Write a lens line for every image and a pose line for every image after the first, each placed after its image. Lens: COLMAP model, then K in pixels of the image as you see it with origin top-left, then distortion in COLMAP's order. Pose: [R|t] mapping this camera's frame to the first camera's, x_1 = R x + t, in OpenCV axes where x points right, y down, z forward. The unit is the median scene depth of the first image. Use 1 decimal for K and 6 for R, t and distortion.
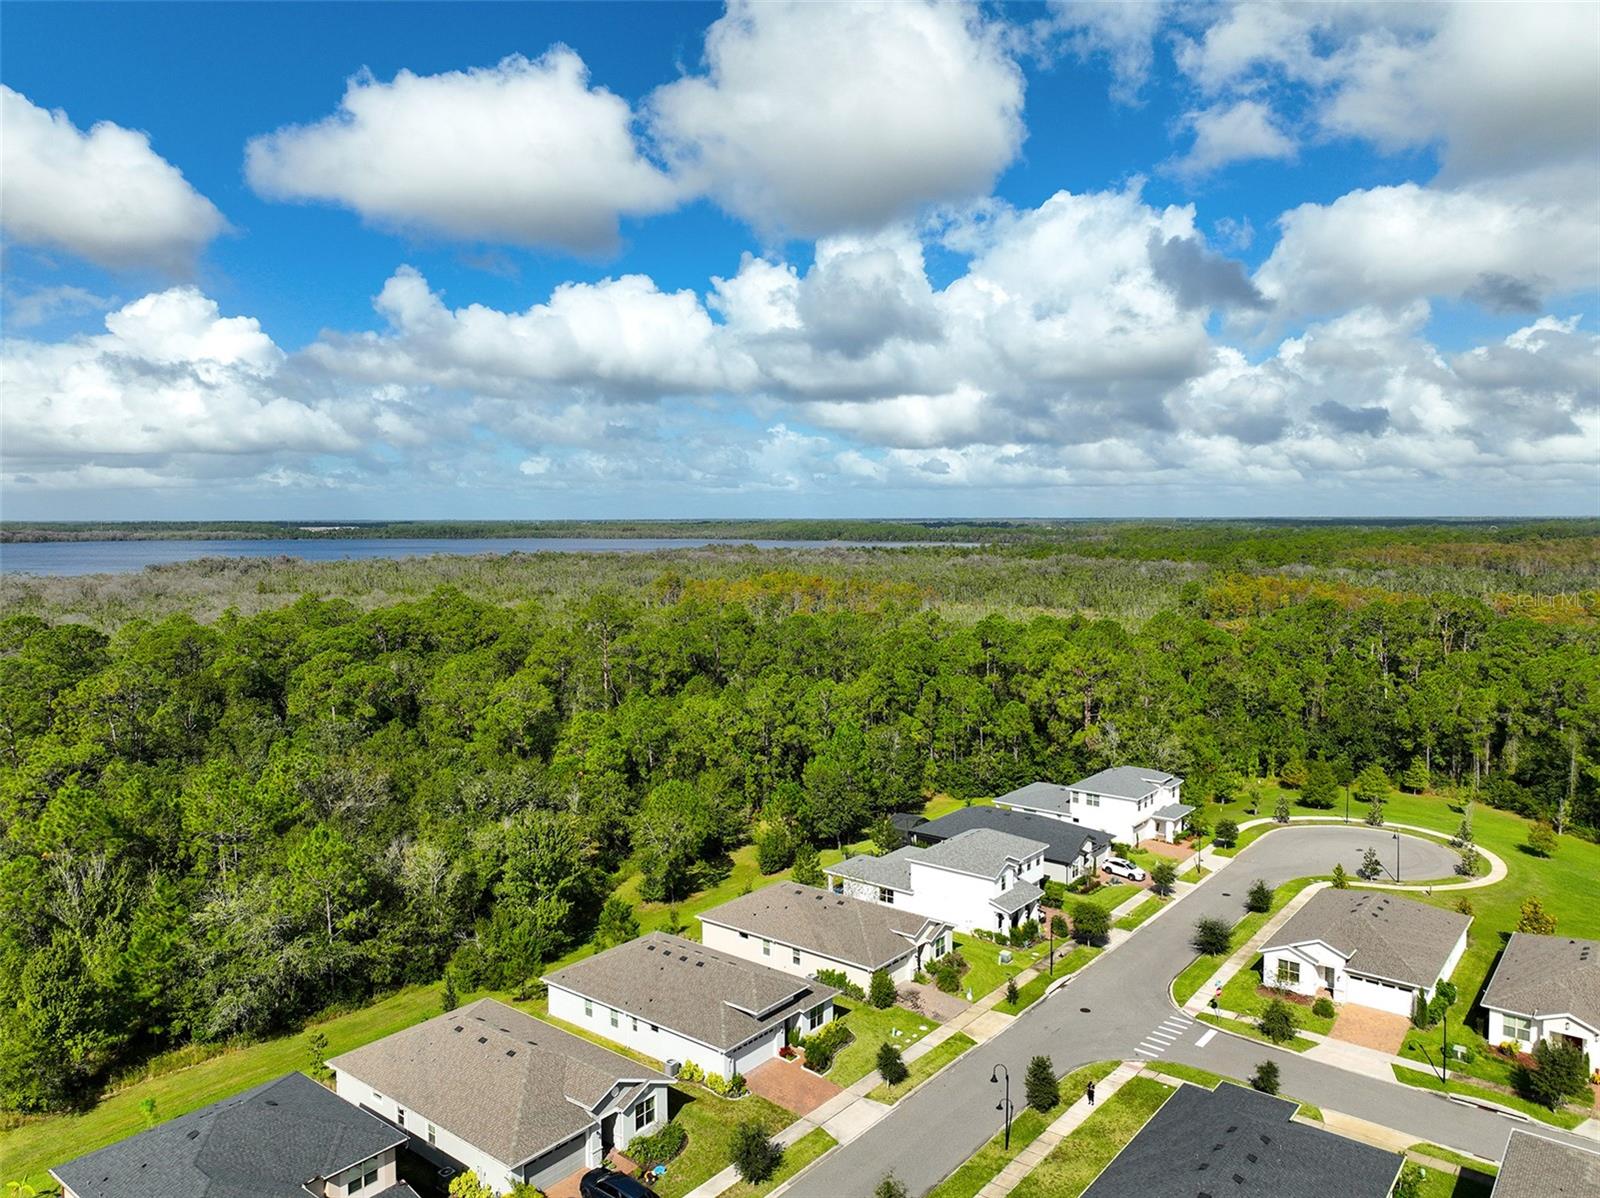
lens RADIAL K [[1112.4, 0, 800.0], [0, 1112.4, 599.0], [0, 0, 1]] dist [-0.009539, 0.005487]
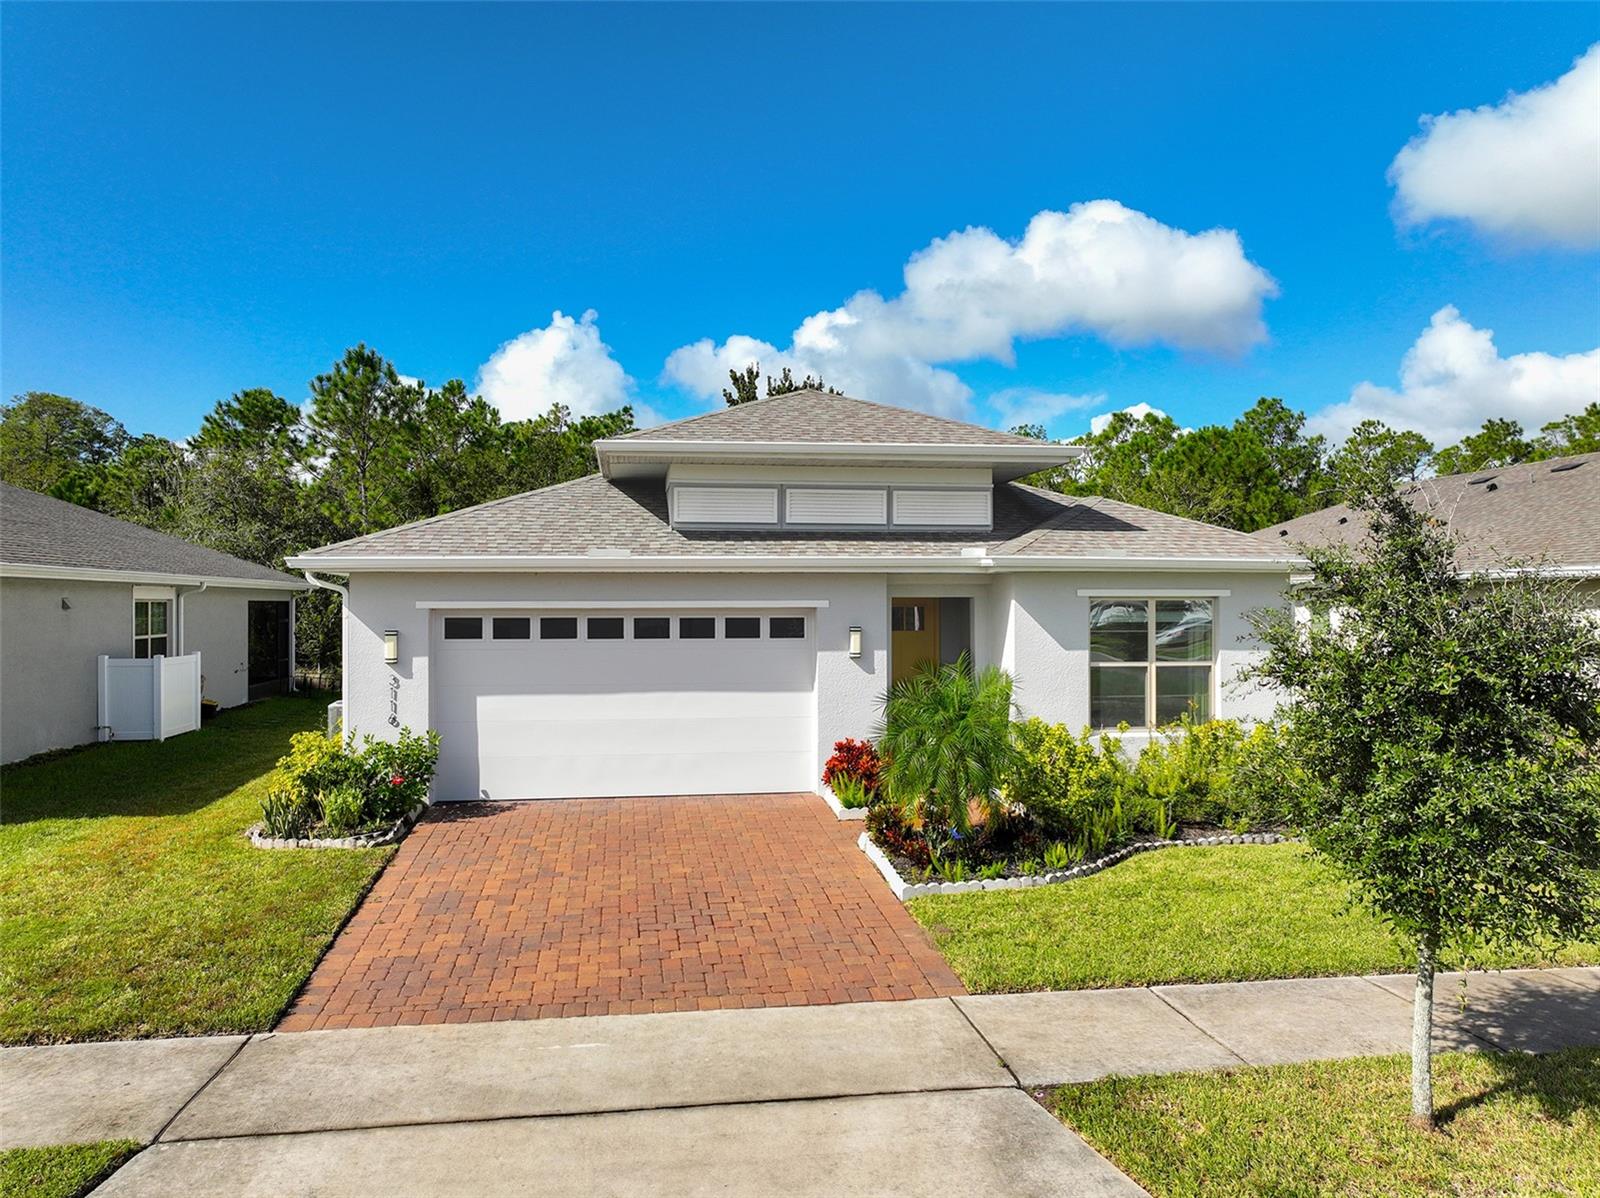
lens RADIAL K [[1121.5, 0, 800.0], [0, 1121.5, 599.0], [0, 0, 1]] dist [0.005129, 0.004963]
pose [[0.731525, -0.005833, -0.681790, 0.080843], [-0.045104, 0.997359, -0.056926, 0.329086], [0.680321, 0.072394, 0.729330, 0.728265]]
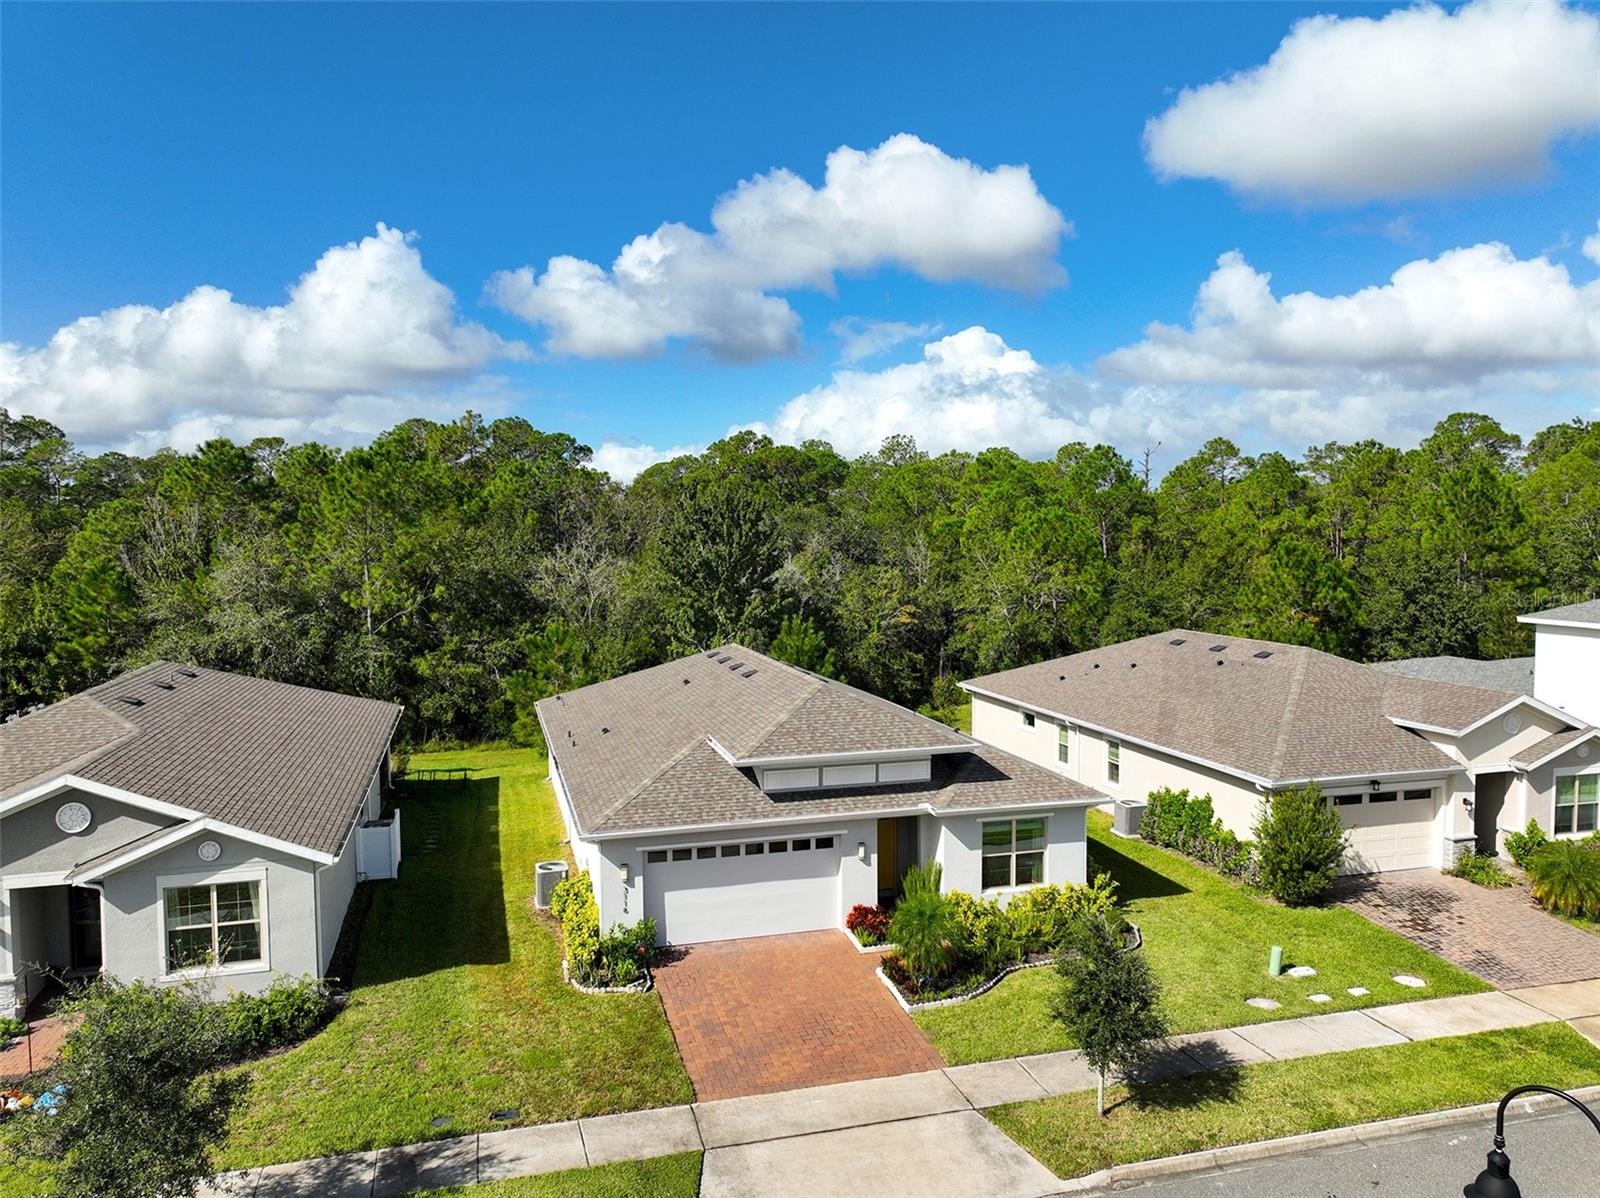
lens RADIAL K [[1113.5, 0, 800.0], [0, 1113.5, 599.0], [0, 0, 1]] dist [0.000906, 0.004689]
pose [[0.811027, 0.030152, -0.584231, 0.132531], [-0.035180, 0.999377, 0.002740, 0.263274], [0.583950, 0.018331, 0.811583, 0.607151]]
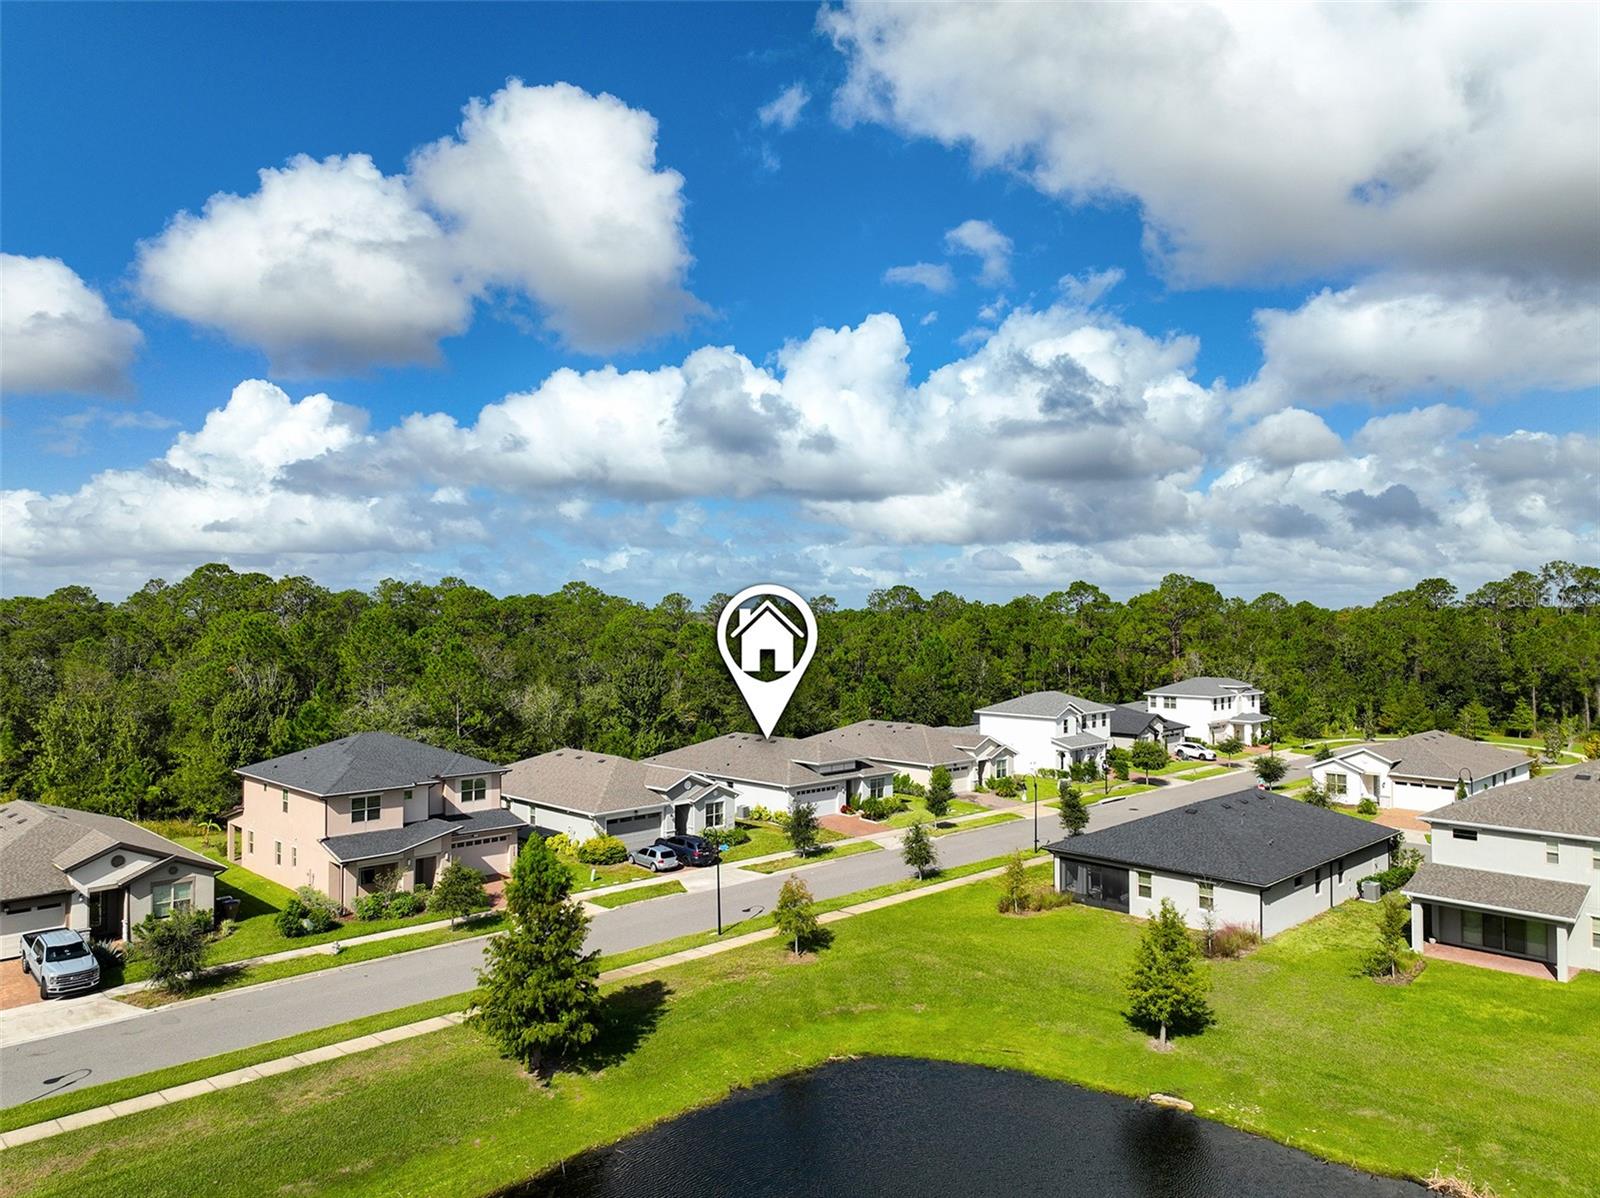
lens RADIAL K [[1112.4, 0, 800.0], [0, 1112.4, 599.0], [0, 0, 1]] dist [-0.009539, 0.005487]
pose [[0.992906, -0.003329, -0.118853, 0.061880], [-0.007239, 0.996061, -0.088375, 0.248802], [0.118679, 0.088609, 0.988971, -0.104067]]
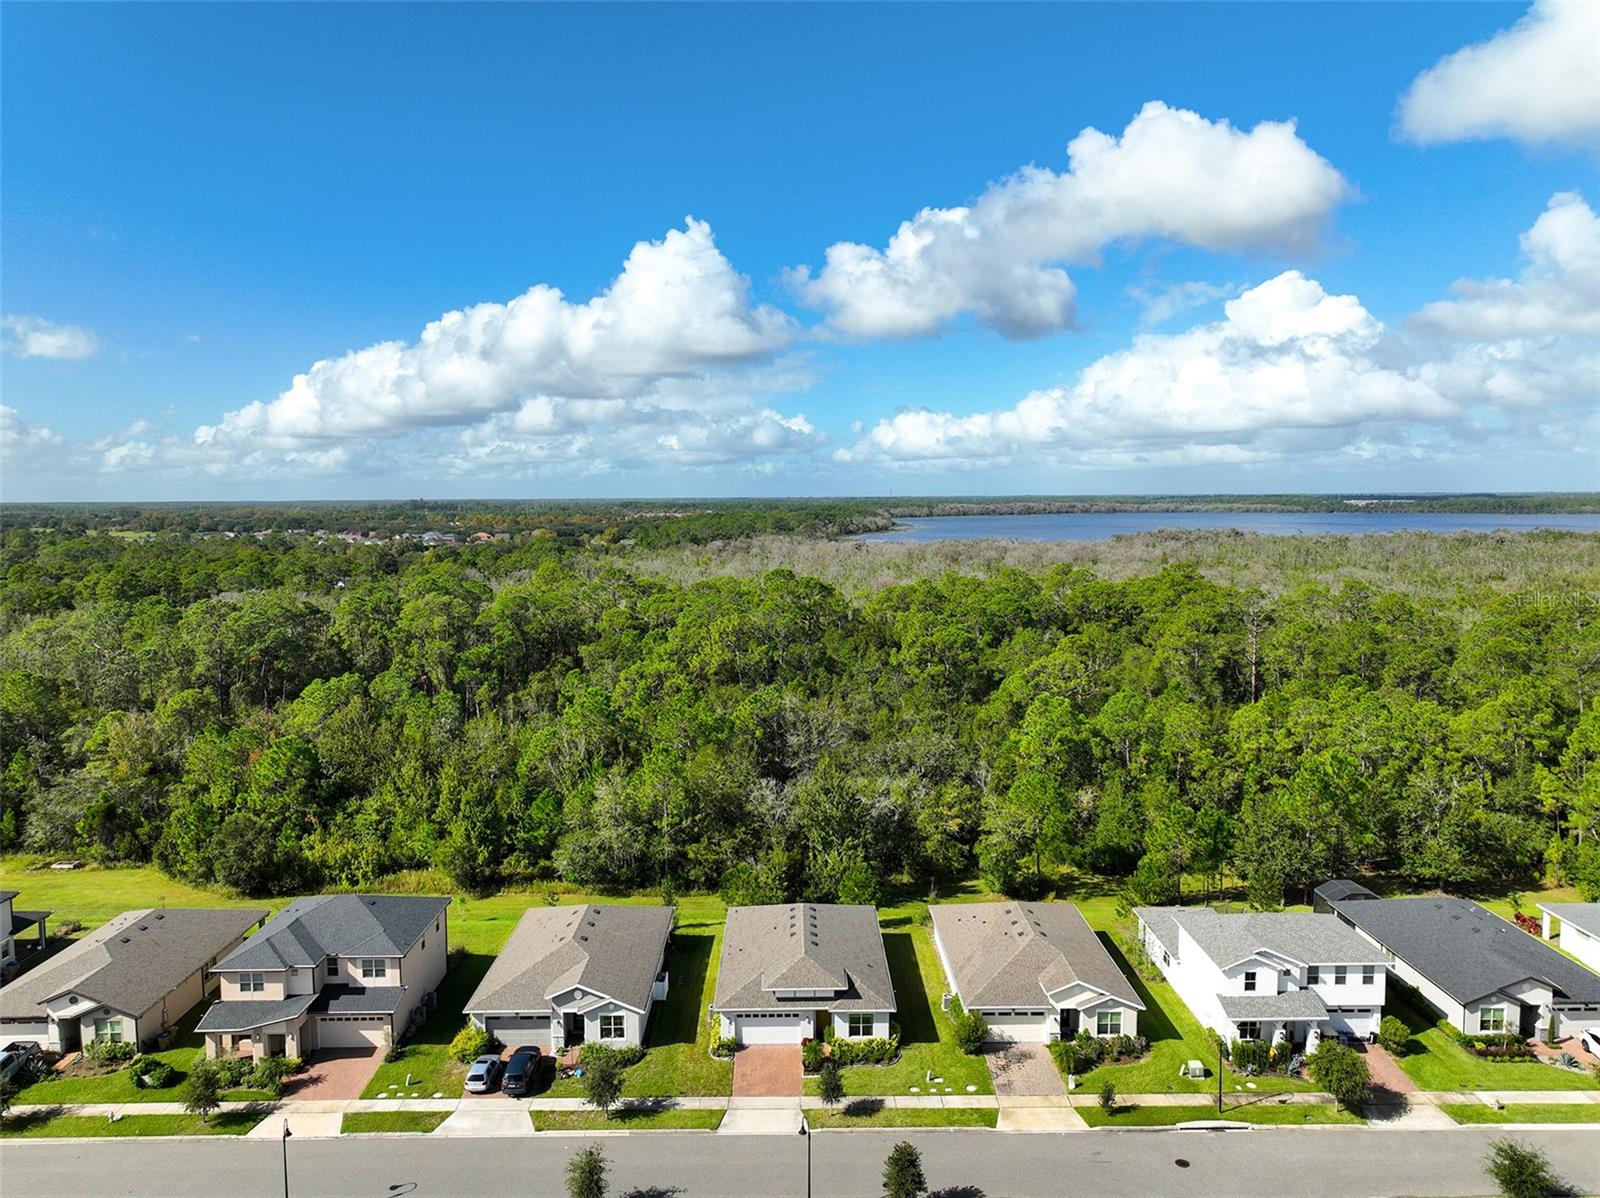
lens RADIAL K [[1113.5, 0, 800.0], [0, 1113.5, 599.0], [0, 0, 1]] dist [0.000906, 0.004689]
pose [[0.635458, 0.069835, -0.768971, 0.595489], [-0.051568, 0.997516, 0.047976, -0.024512], [0.770411, 0.009167, 0.637481, 0.306694]]
